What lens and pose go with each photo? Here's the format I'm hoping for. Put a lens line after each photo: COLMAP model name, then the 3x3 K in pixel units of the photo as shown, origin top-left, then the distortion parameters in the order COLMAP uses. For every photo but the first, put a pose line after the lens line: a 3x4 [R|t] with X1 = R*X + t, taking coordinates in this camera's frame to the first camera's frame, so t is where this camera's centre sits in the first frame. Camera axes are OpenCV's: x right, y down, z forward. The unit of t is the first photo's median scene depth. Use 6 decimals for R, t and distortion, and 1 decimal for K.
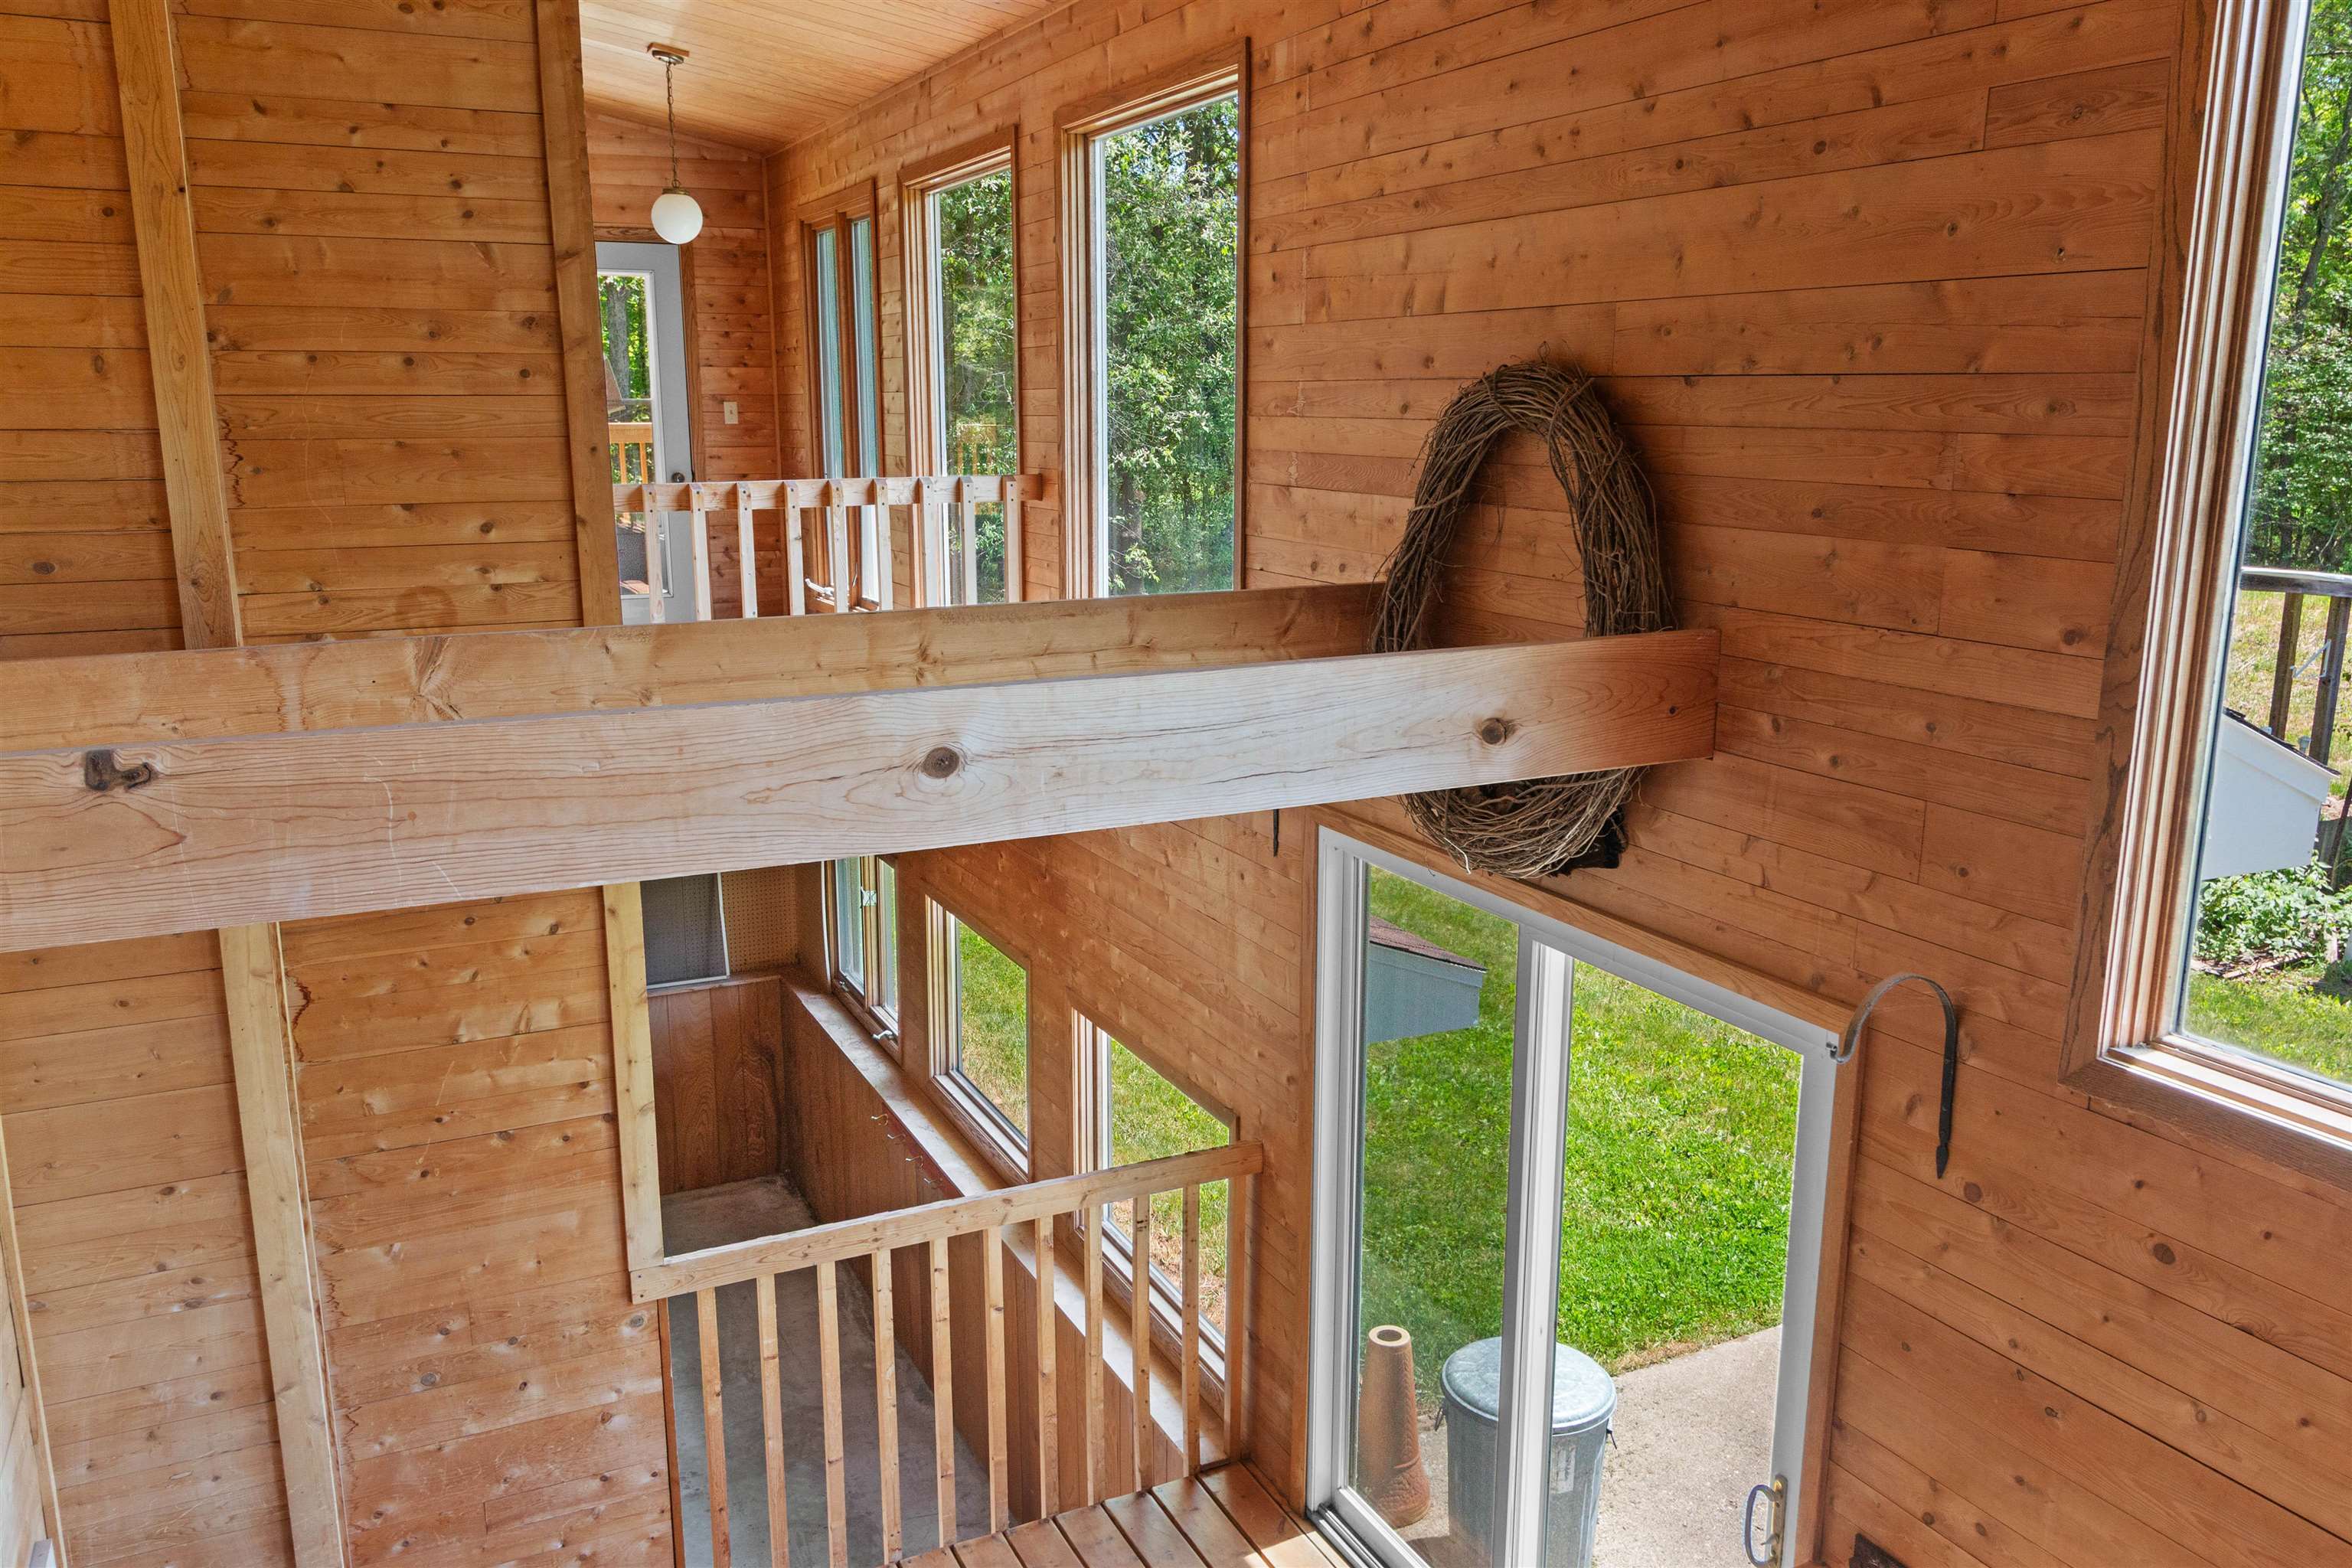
lens RADIAL K [[1788.1, 0, 1175.1], [0, 1788.1, 799.9], [0, 0, 1]] dist [0.007947, -0.003927]
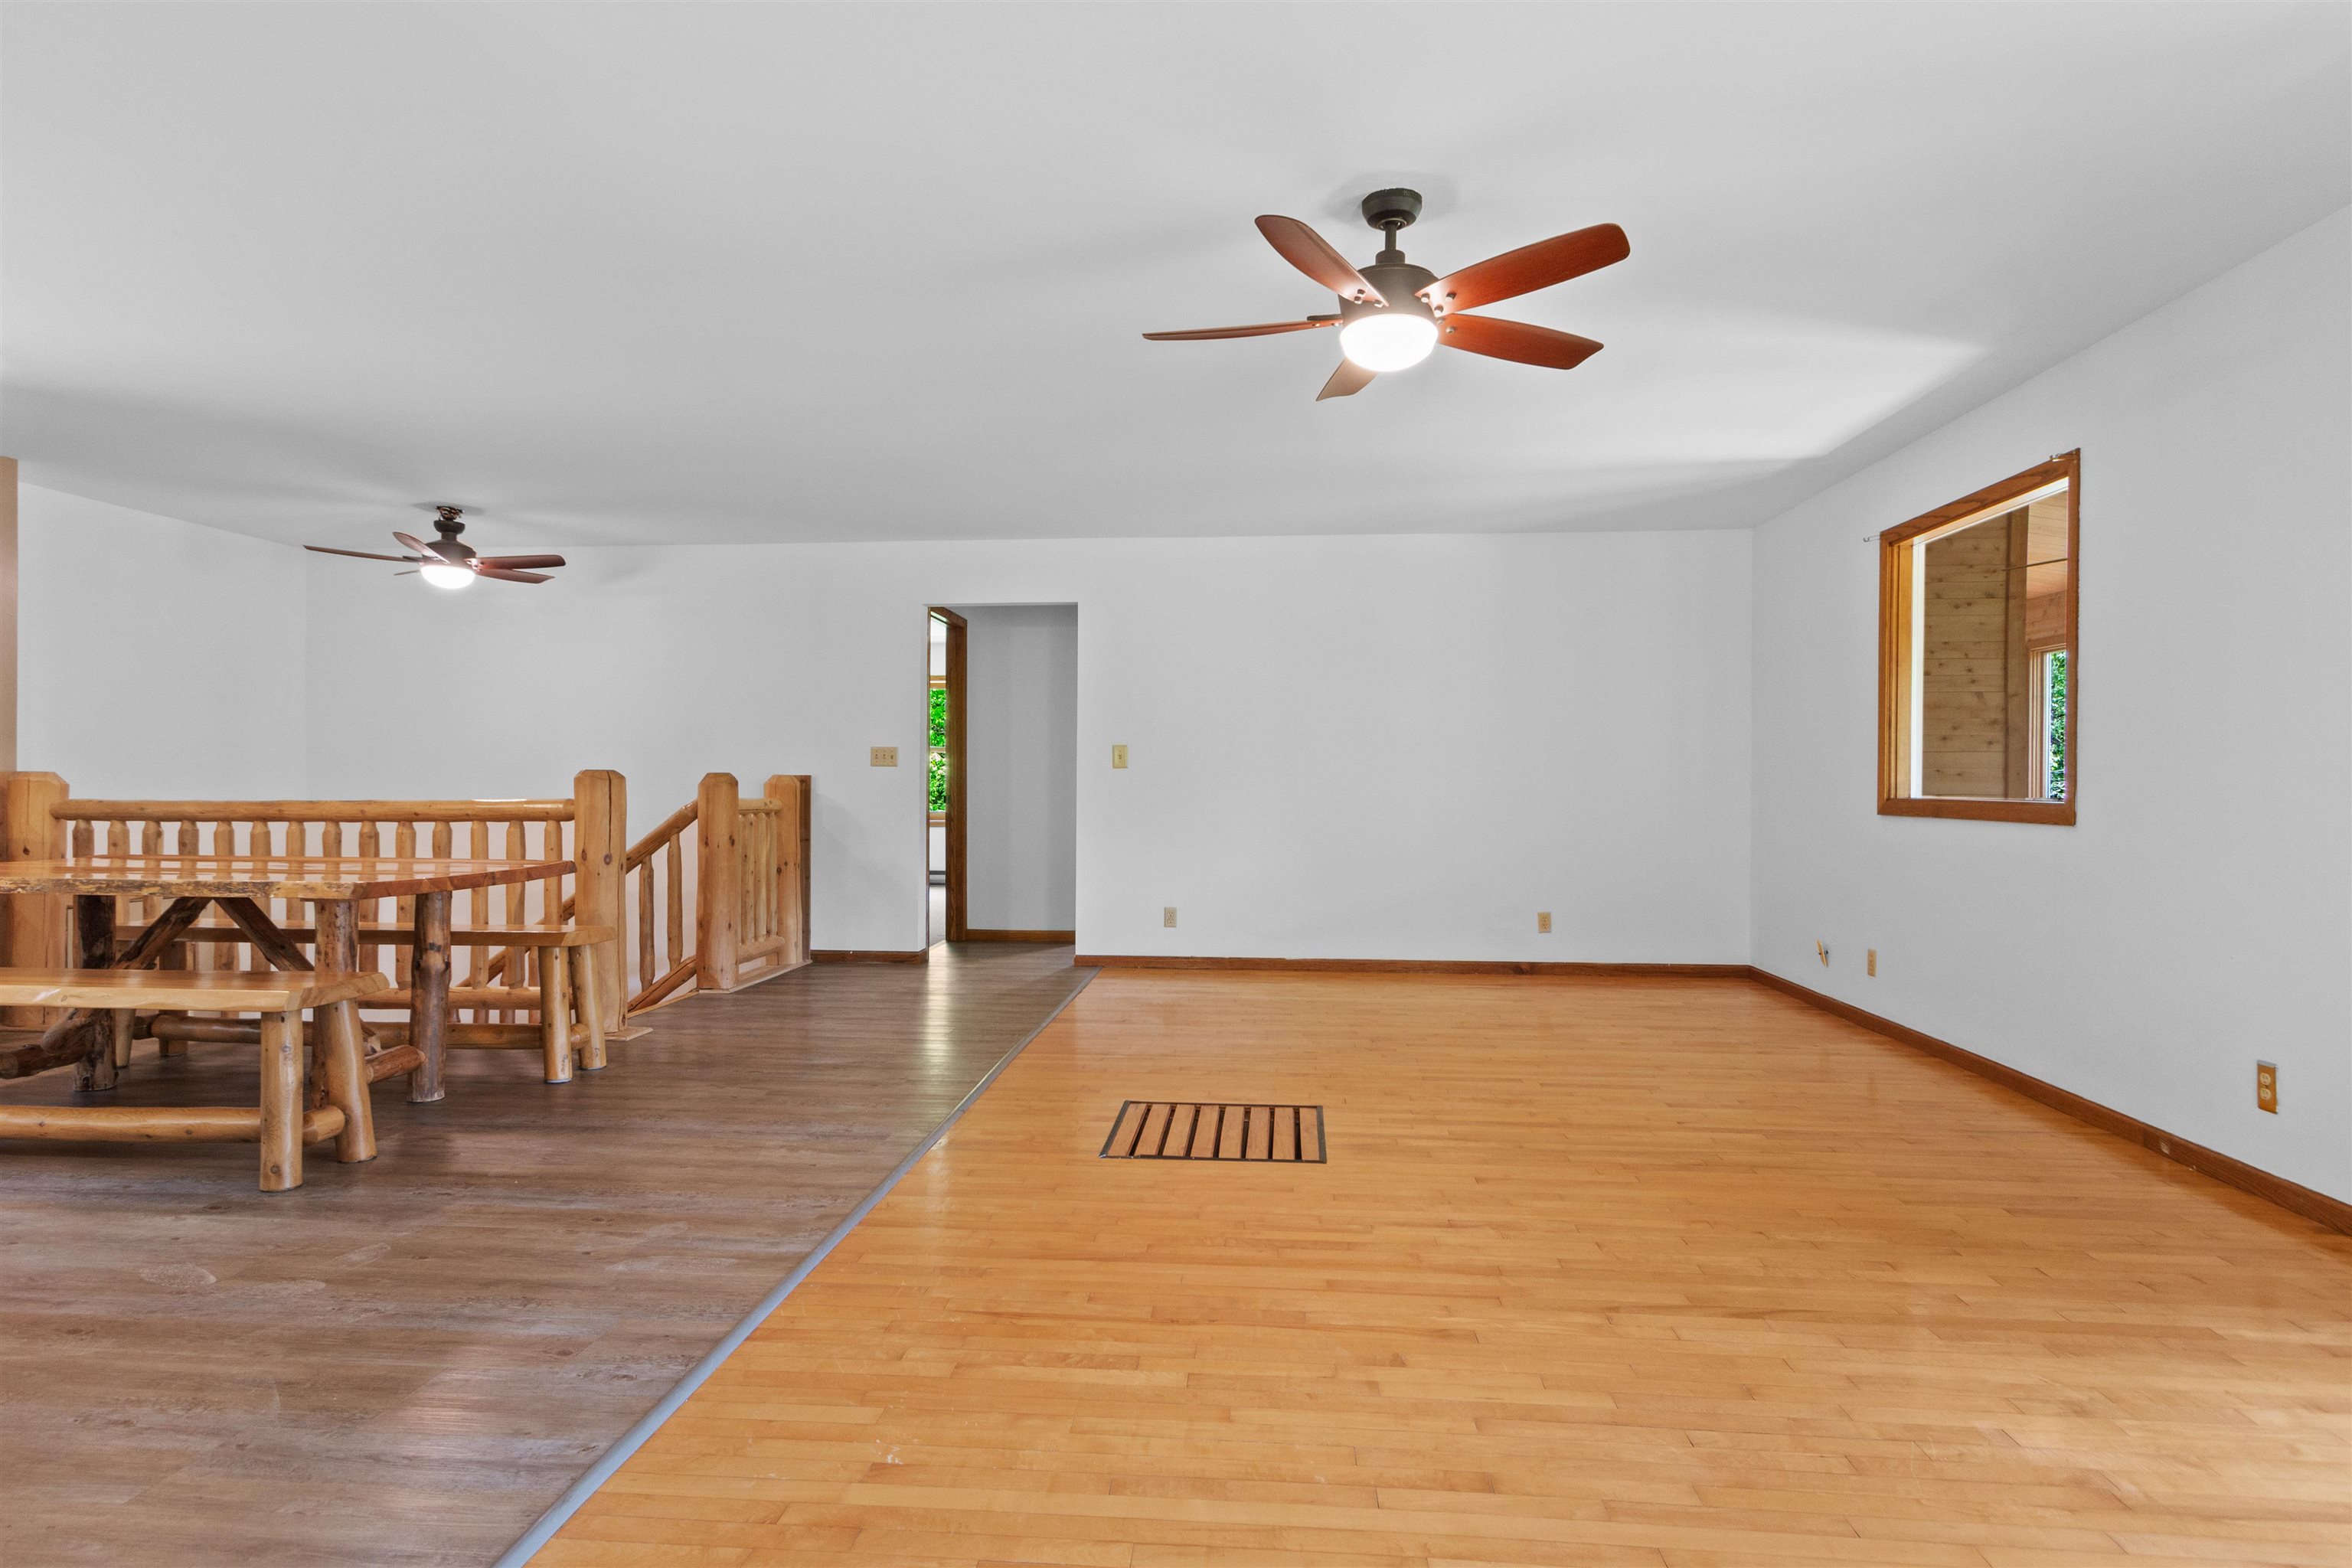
lens RADIAL K [[1280.6, 0, 1169.8], [0, 1280.6, 787.7], [0, 0, 1]] dist [0.007108, -0.004858]
pose [[0.859596, 0.002434, -0.510969, -0.426840], [-0.113307, 0.976001, -0.185965, 0.266020], [0.498254, 0.217751, 0.839243, -0.986853]]
